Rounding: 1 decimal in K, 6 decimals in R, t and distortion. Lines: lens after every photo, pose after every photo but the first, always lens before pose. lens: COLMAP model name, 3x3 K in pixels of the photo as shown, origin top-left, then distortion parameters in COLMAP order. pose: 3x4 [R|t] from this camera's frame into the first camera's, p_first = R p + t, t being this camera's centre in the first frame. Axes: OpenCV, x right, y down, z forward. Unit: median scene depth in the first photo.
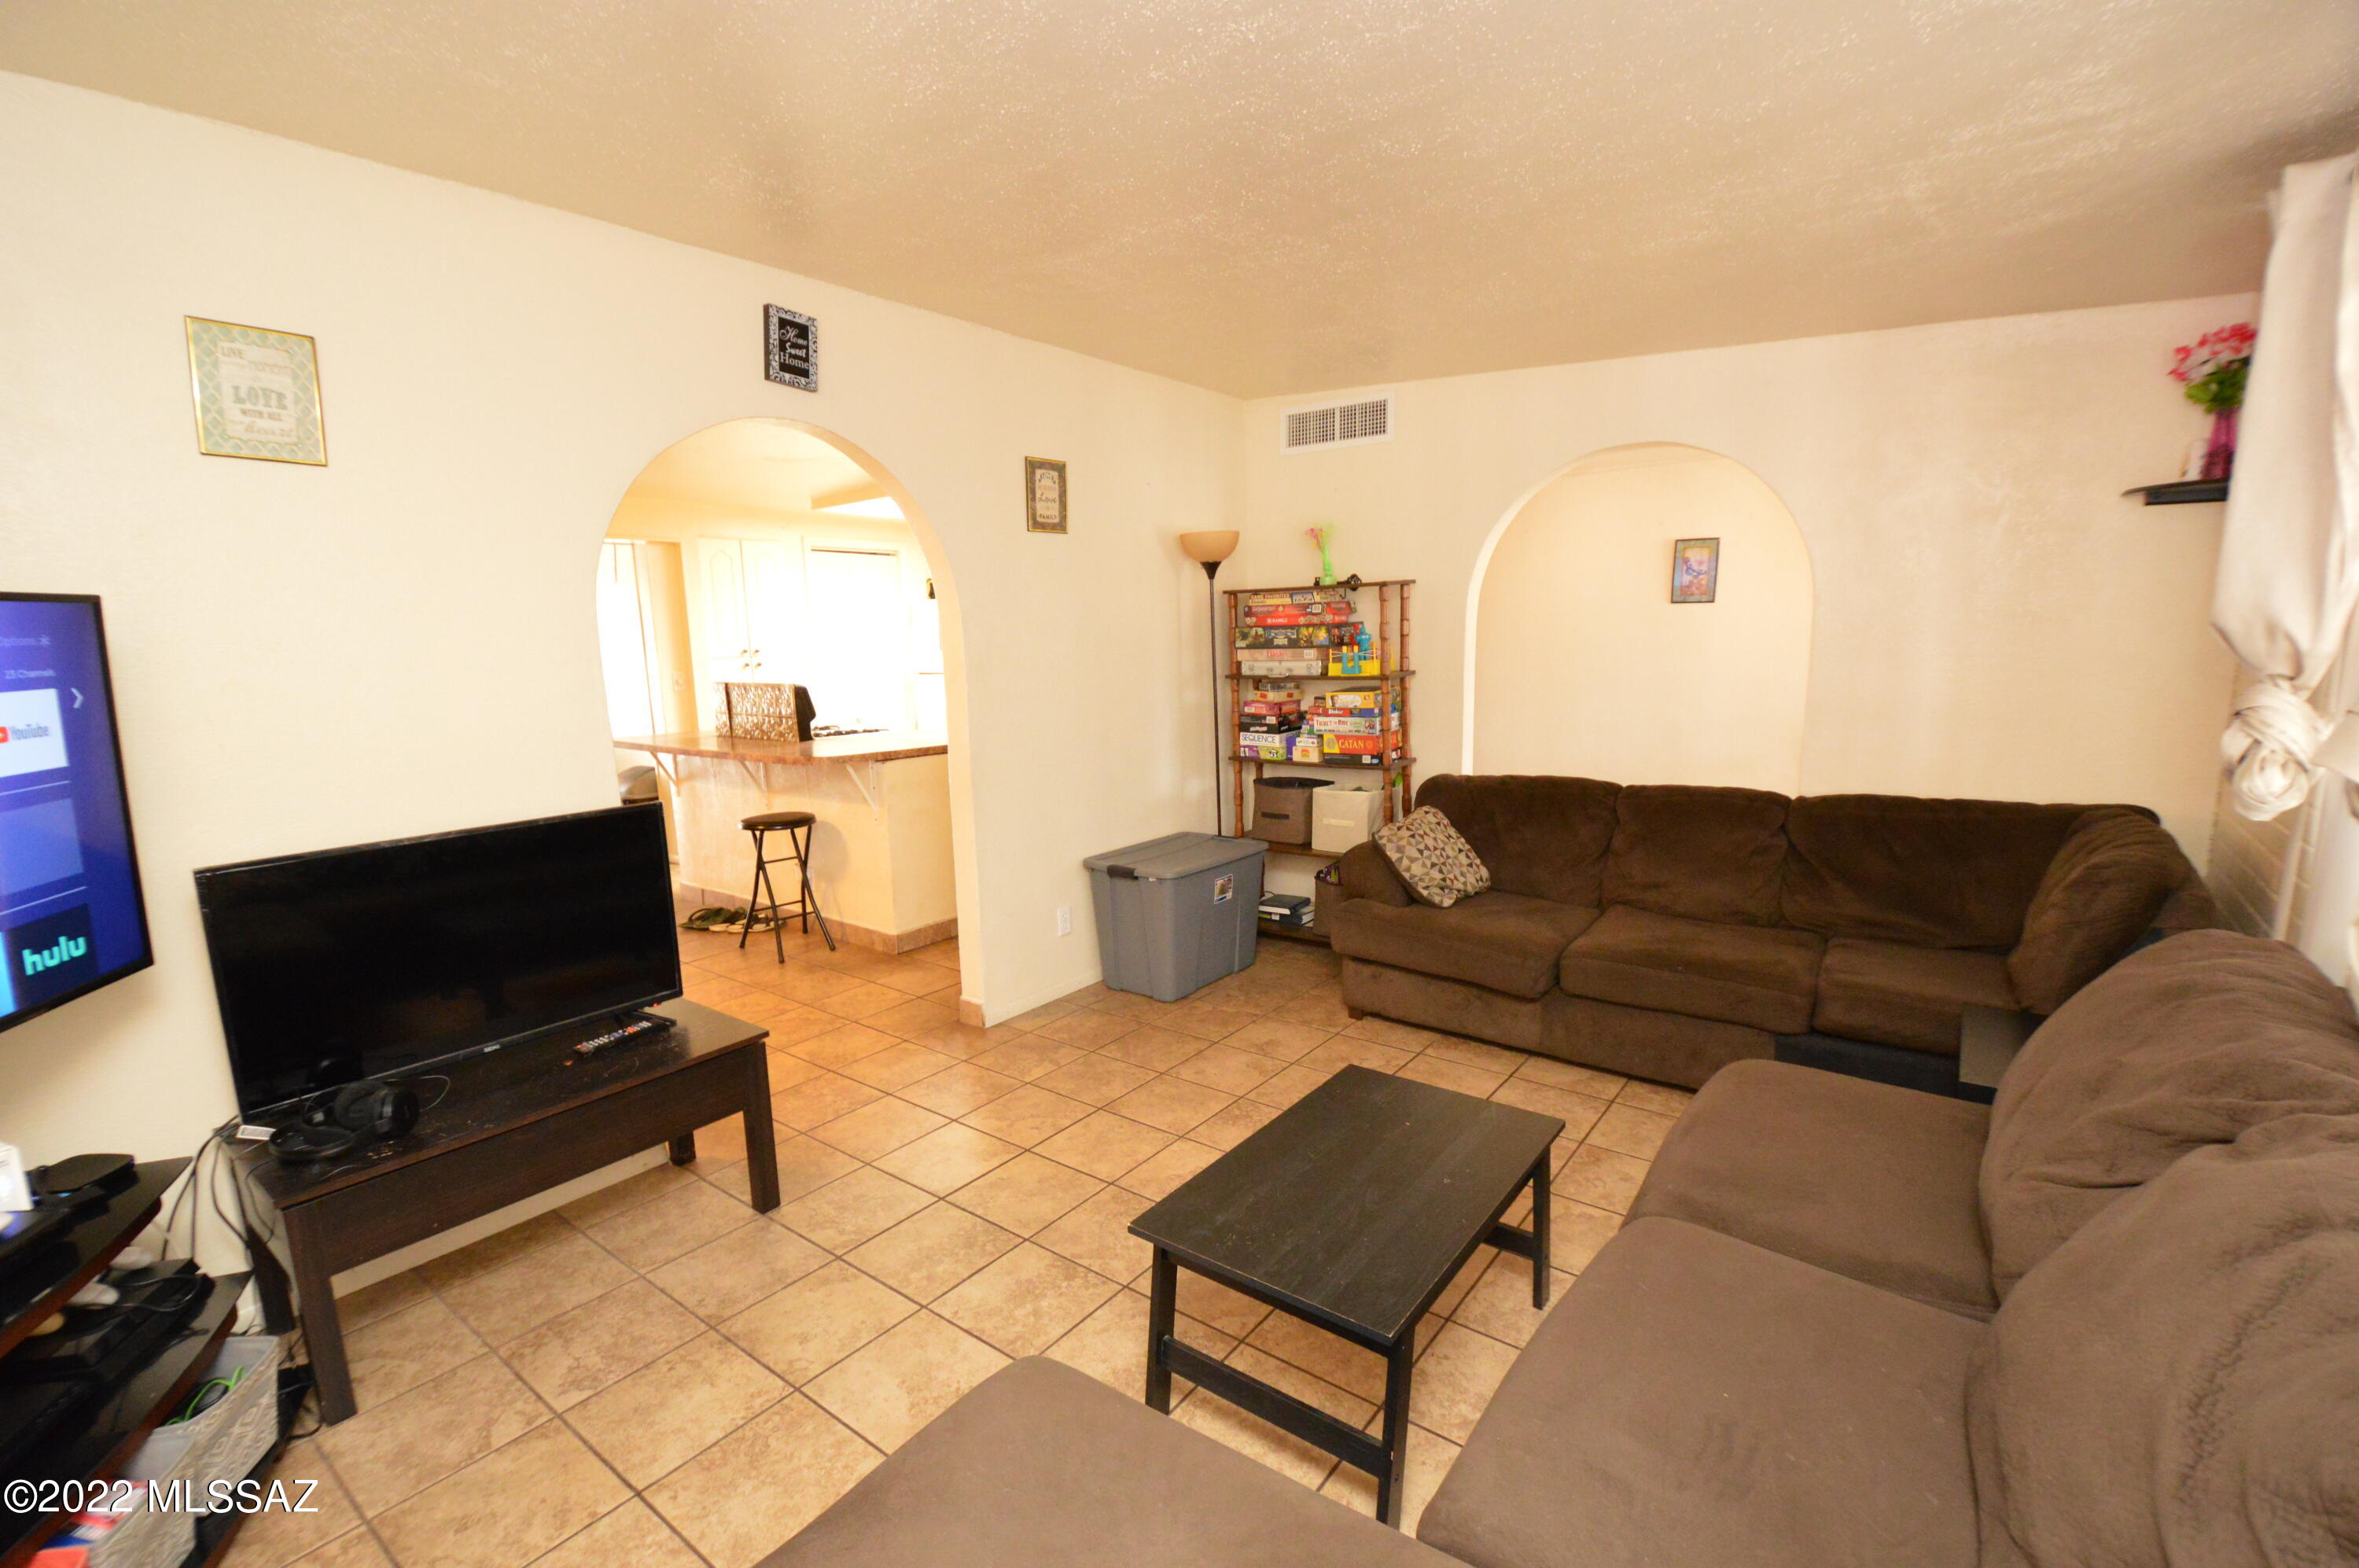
lens RADIAL K [[1042.5, 0, 1169.1], [0, 1042.5, 813.4], [0, 0, 1]] dist [0.011303, -0.020531]
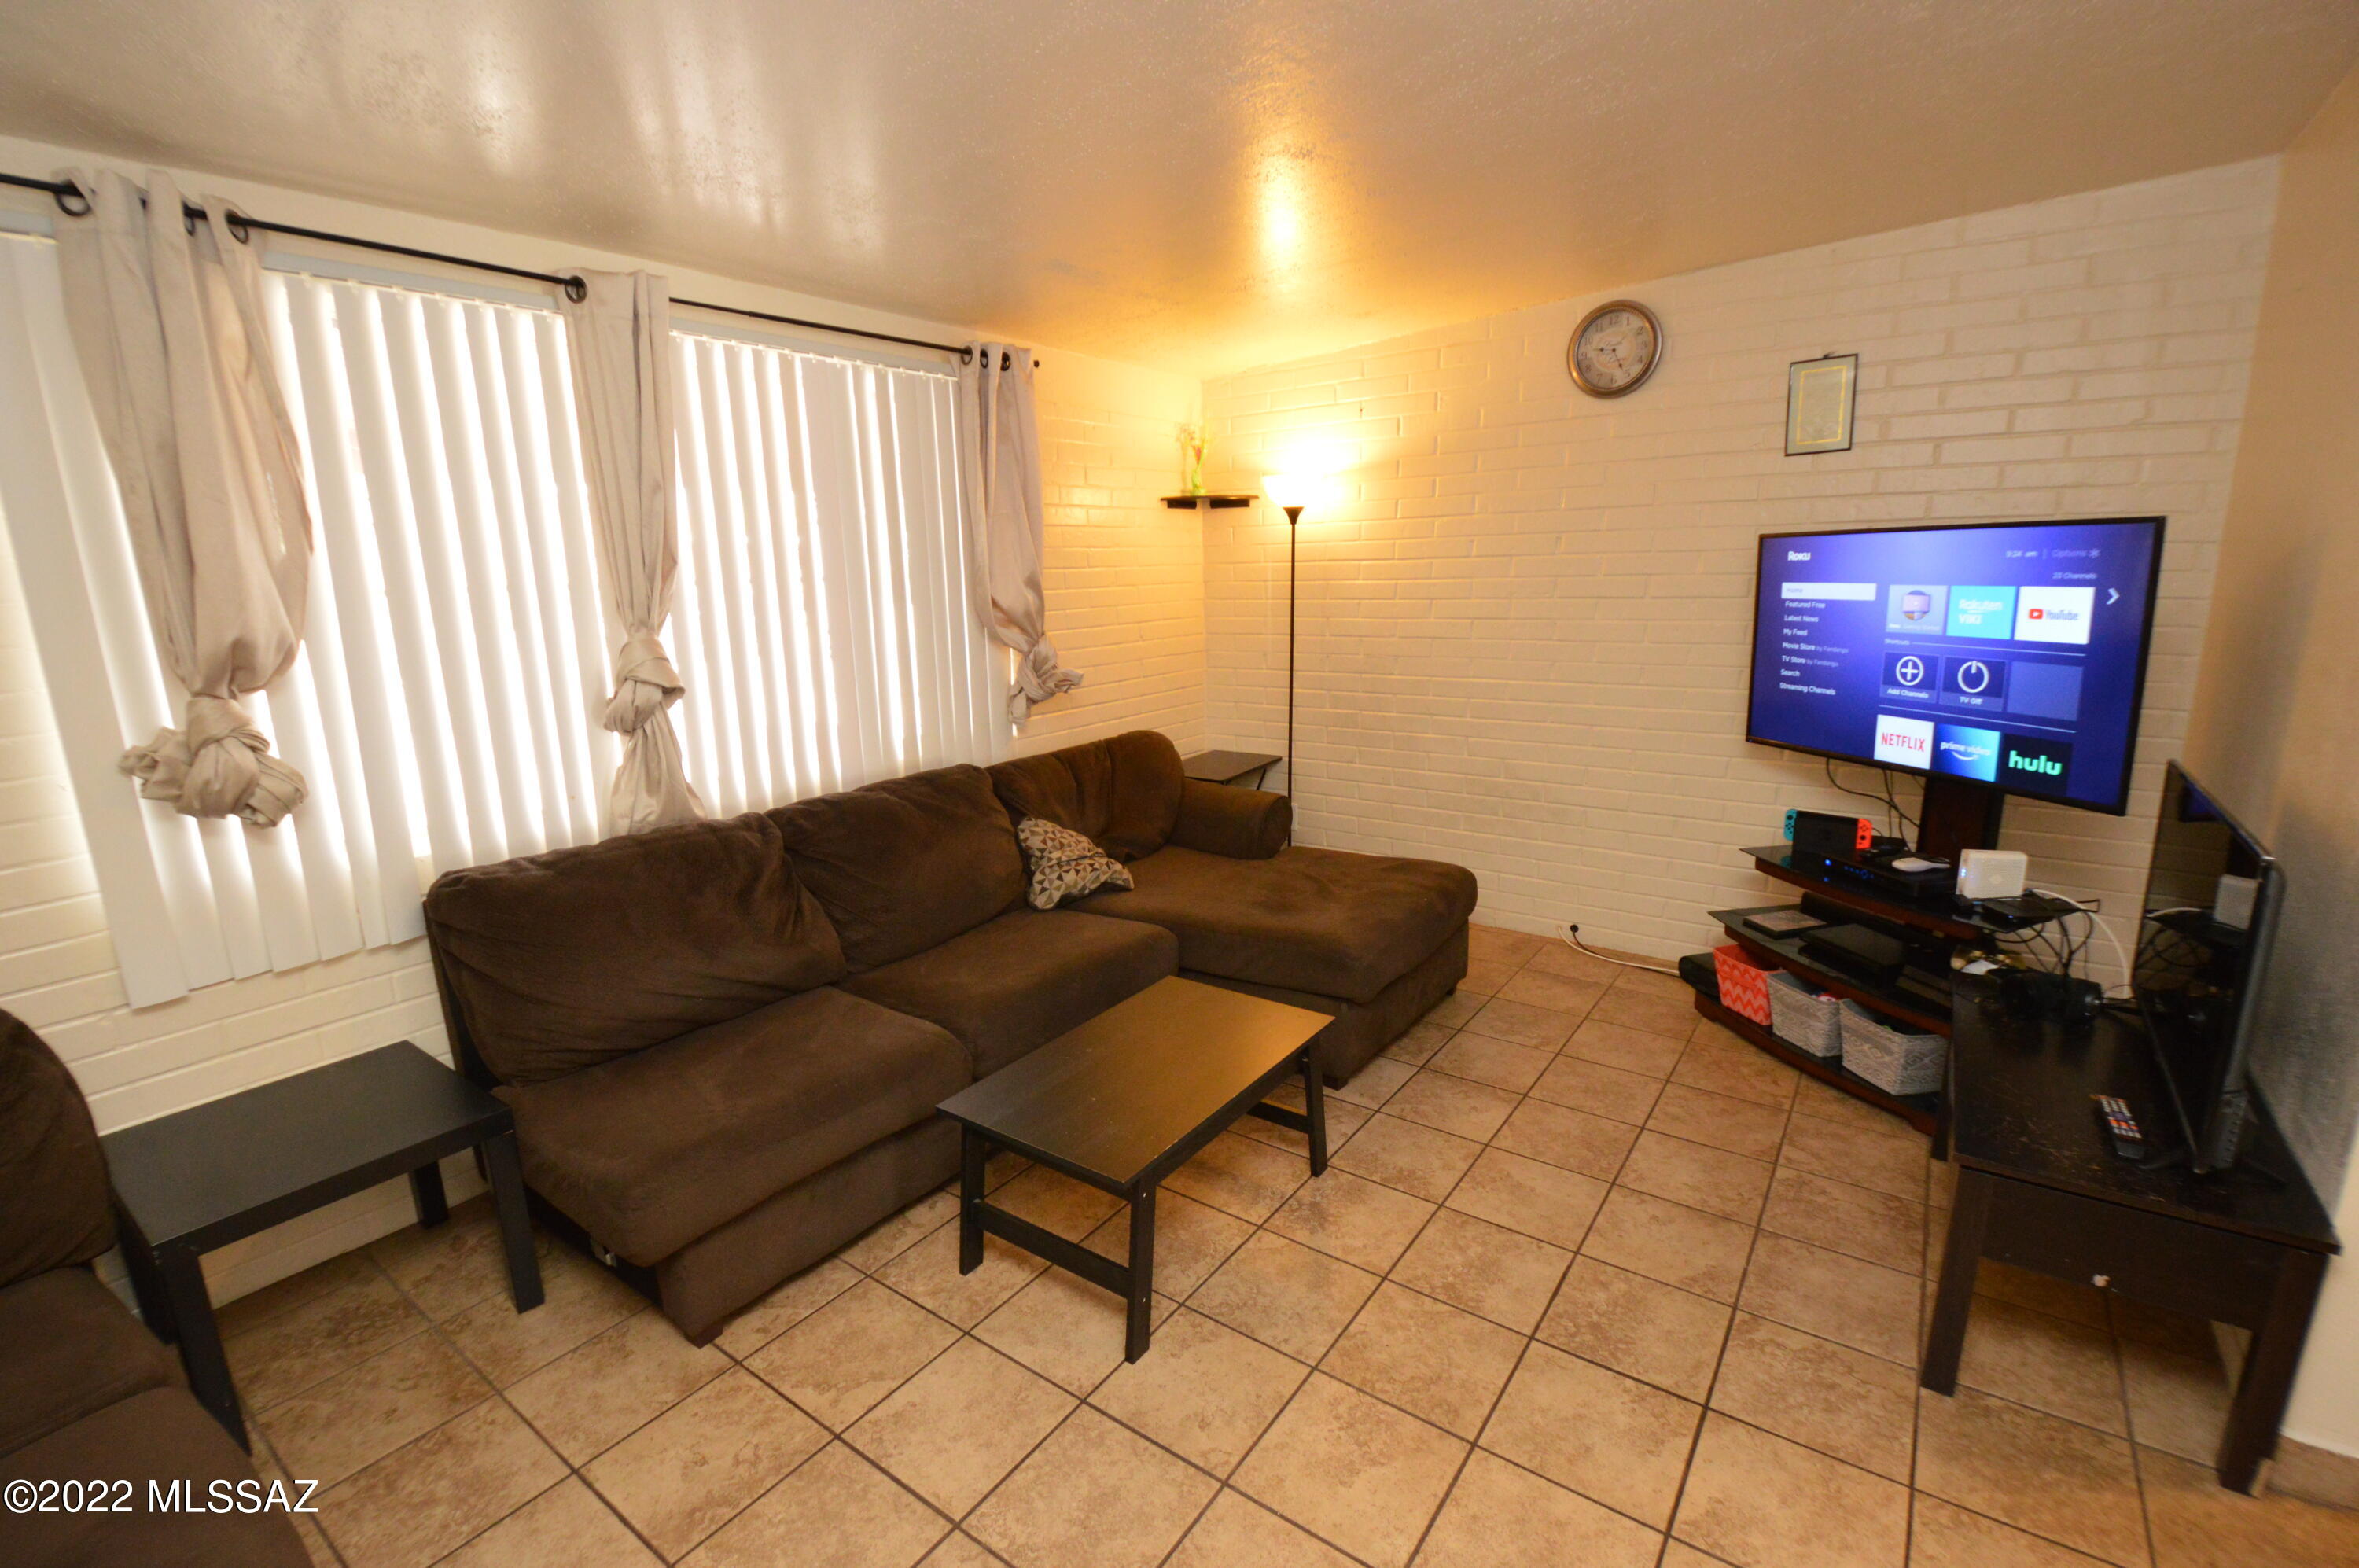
lens RADIAL K [[1042.5, 0, 1169.1], [0, 1042.5, 813.4], [0, 0, 1]] dist [0.011303, -0.020531]
pose [[-0.998491, 0.054337, -0.007956, 0.185583], [0.046845, 0.918355, 0.392976, -0.429892], [0.028660, 0.392010, -0.919514, 2.261503]]
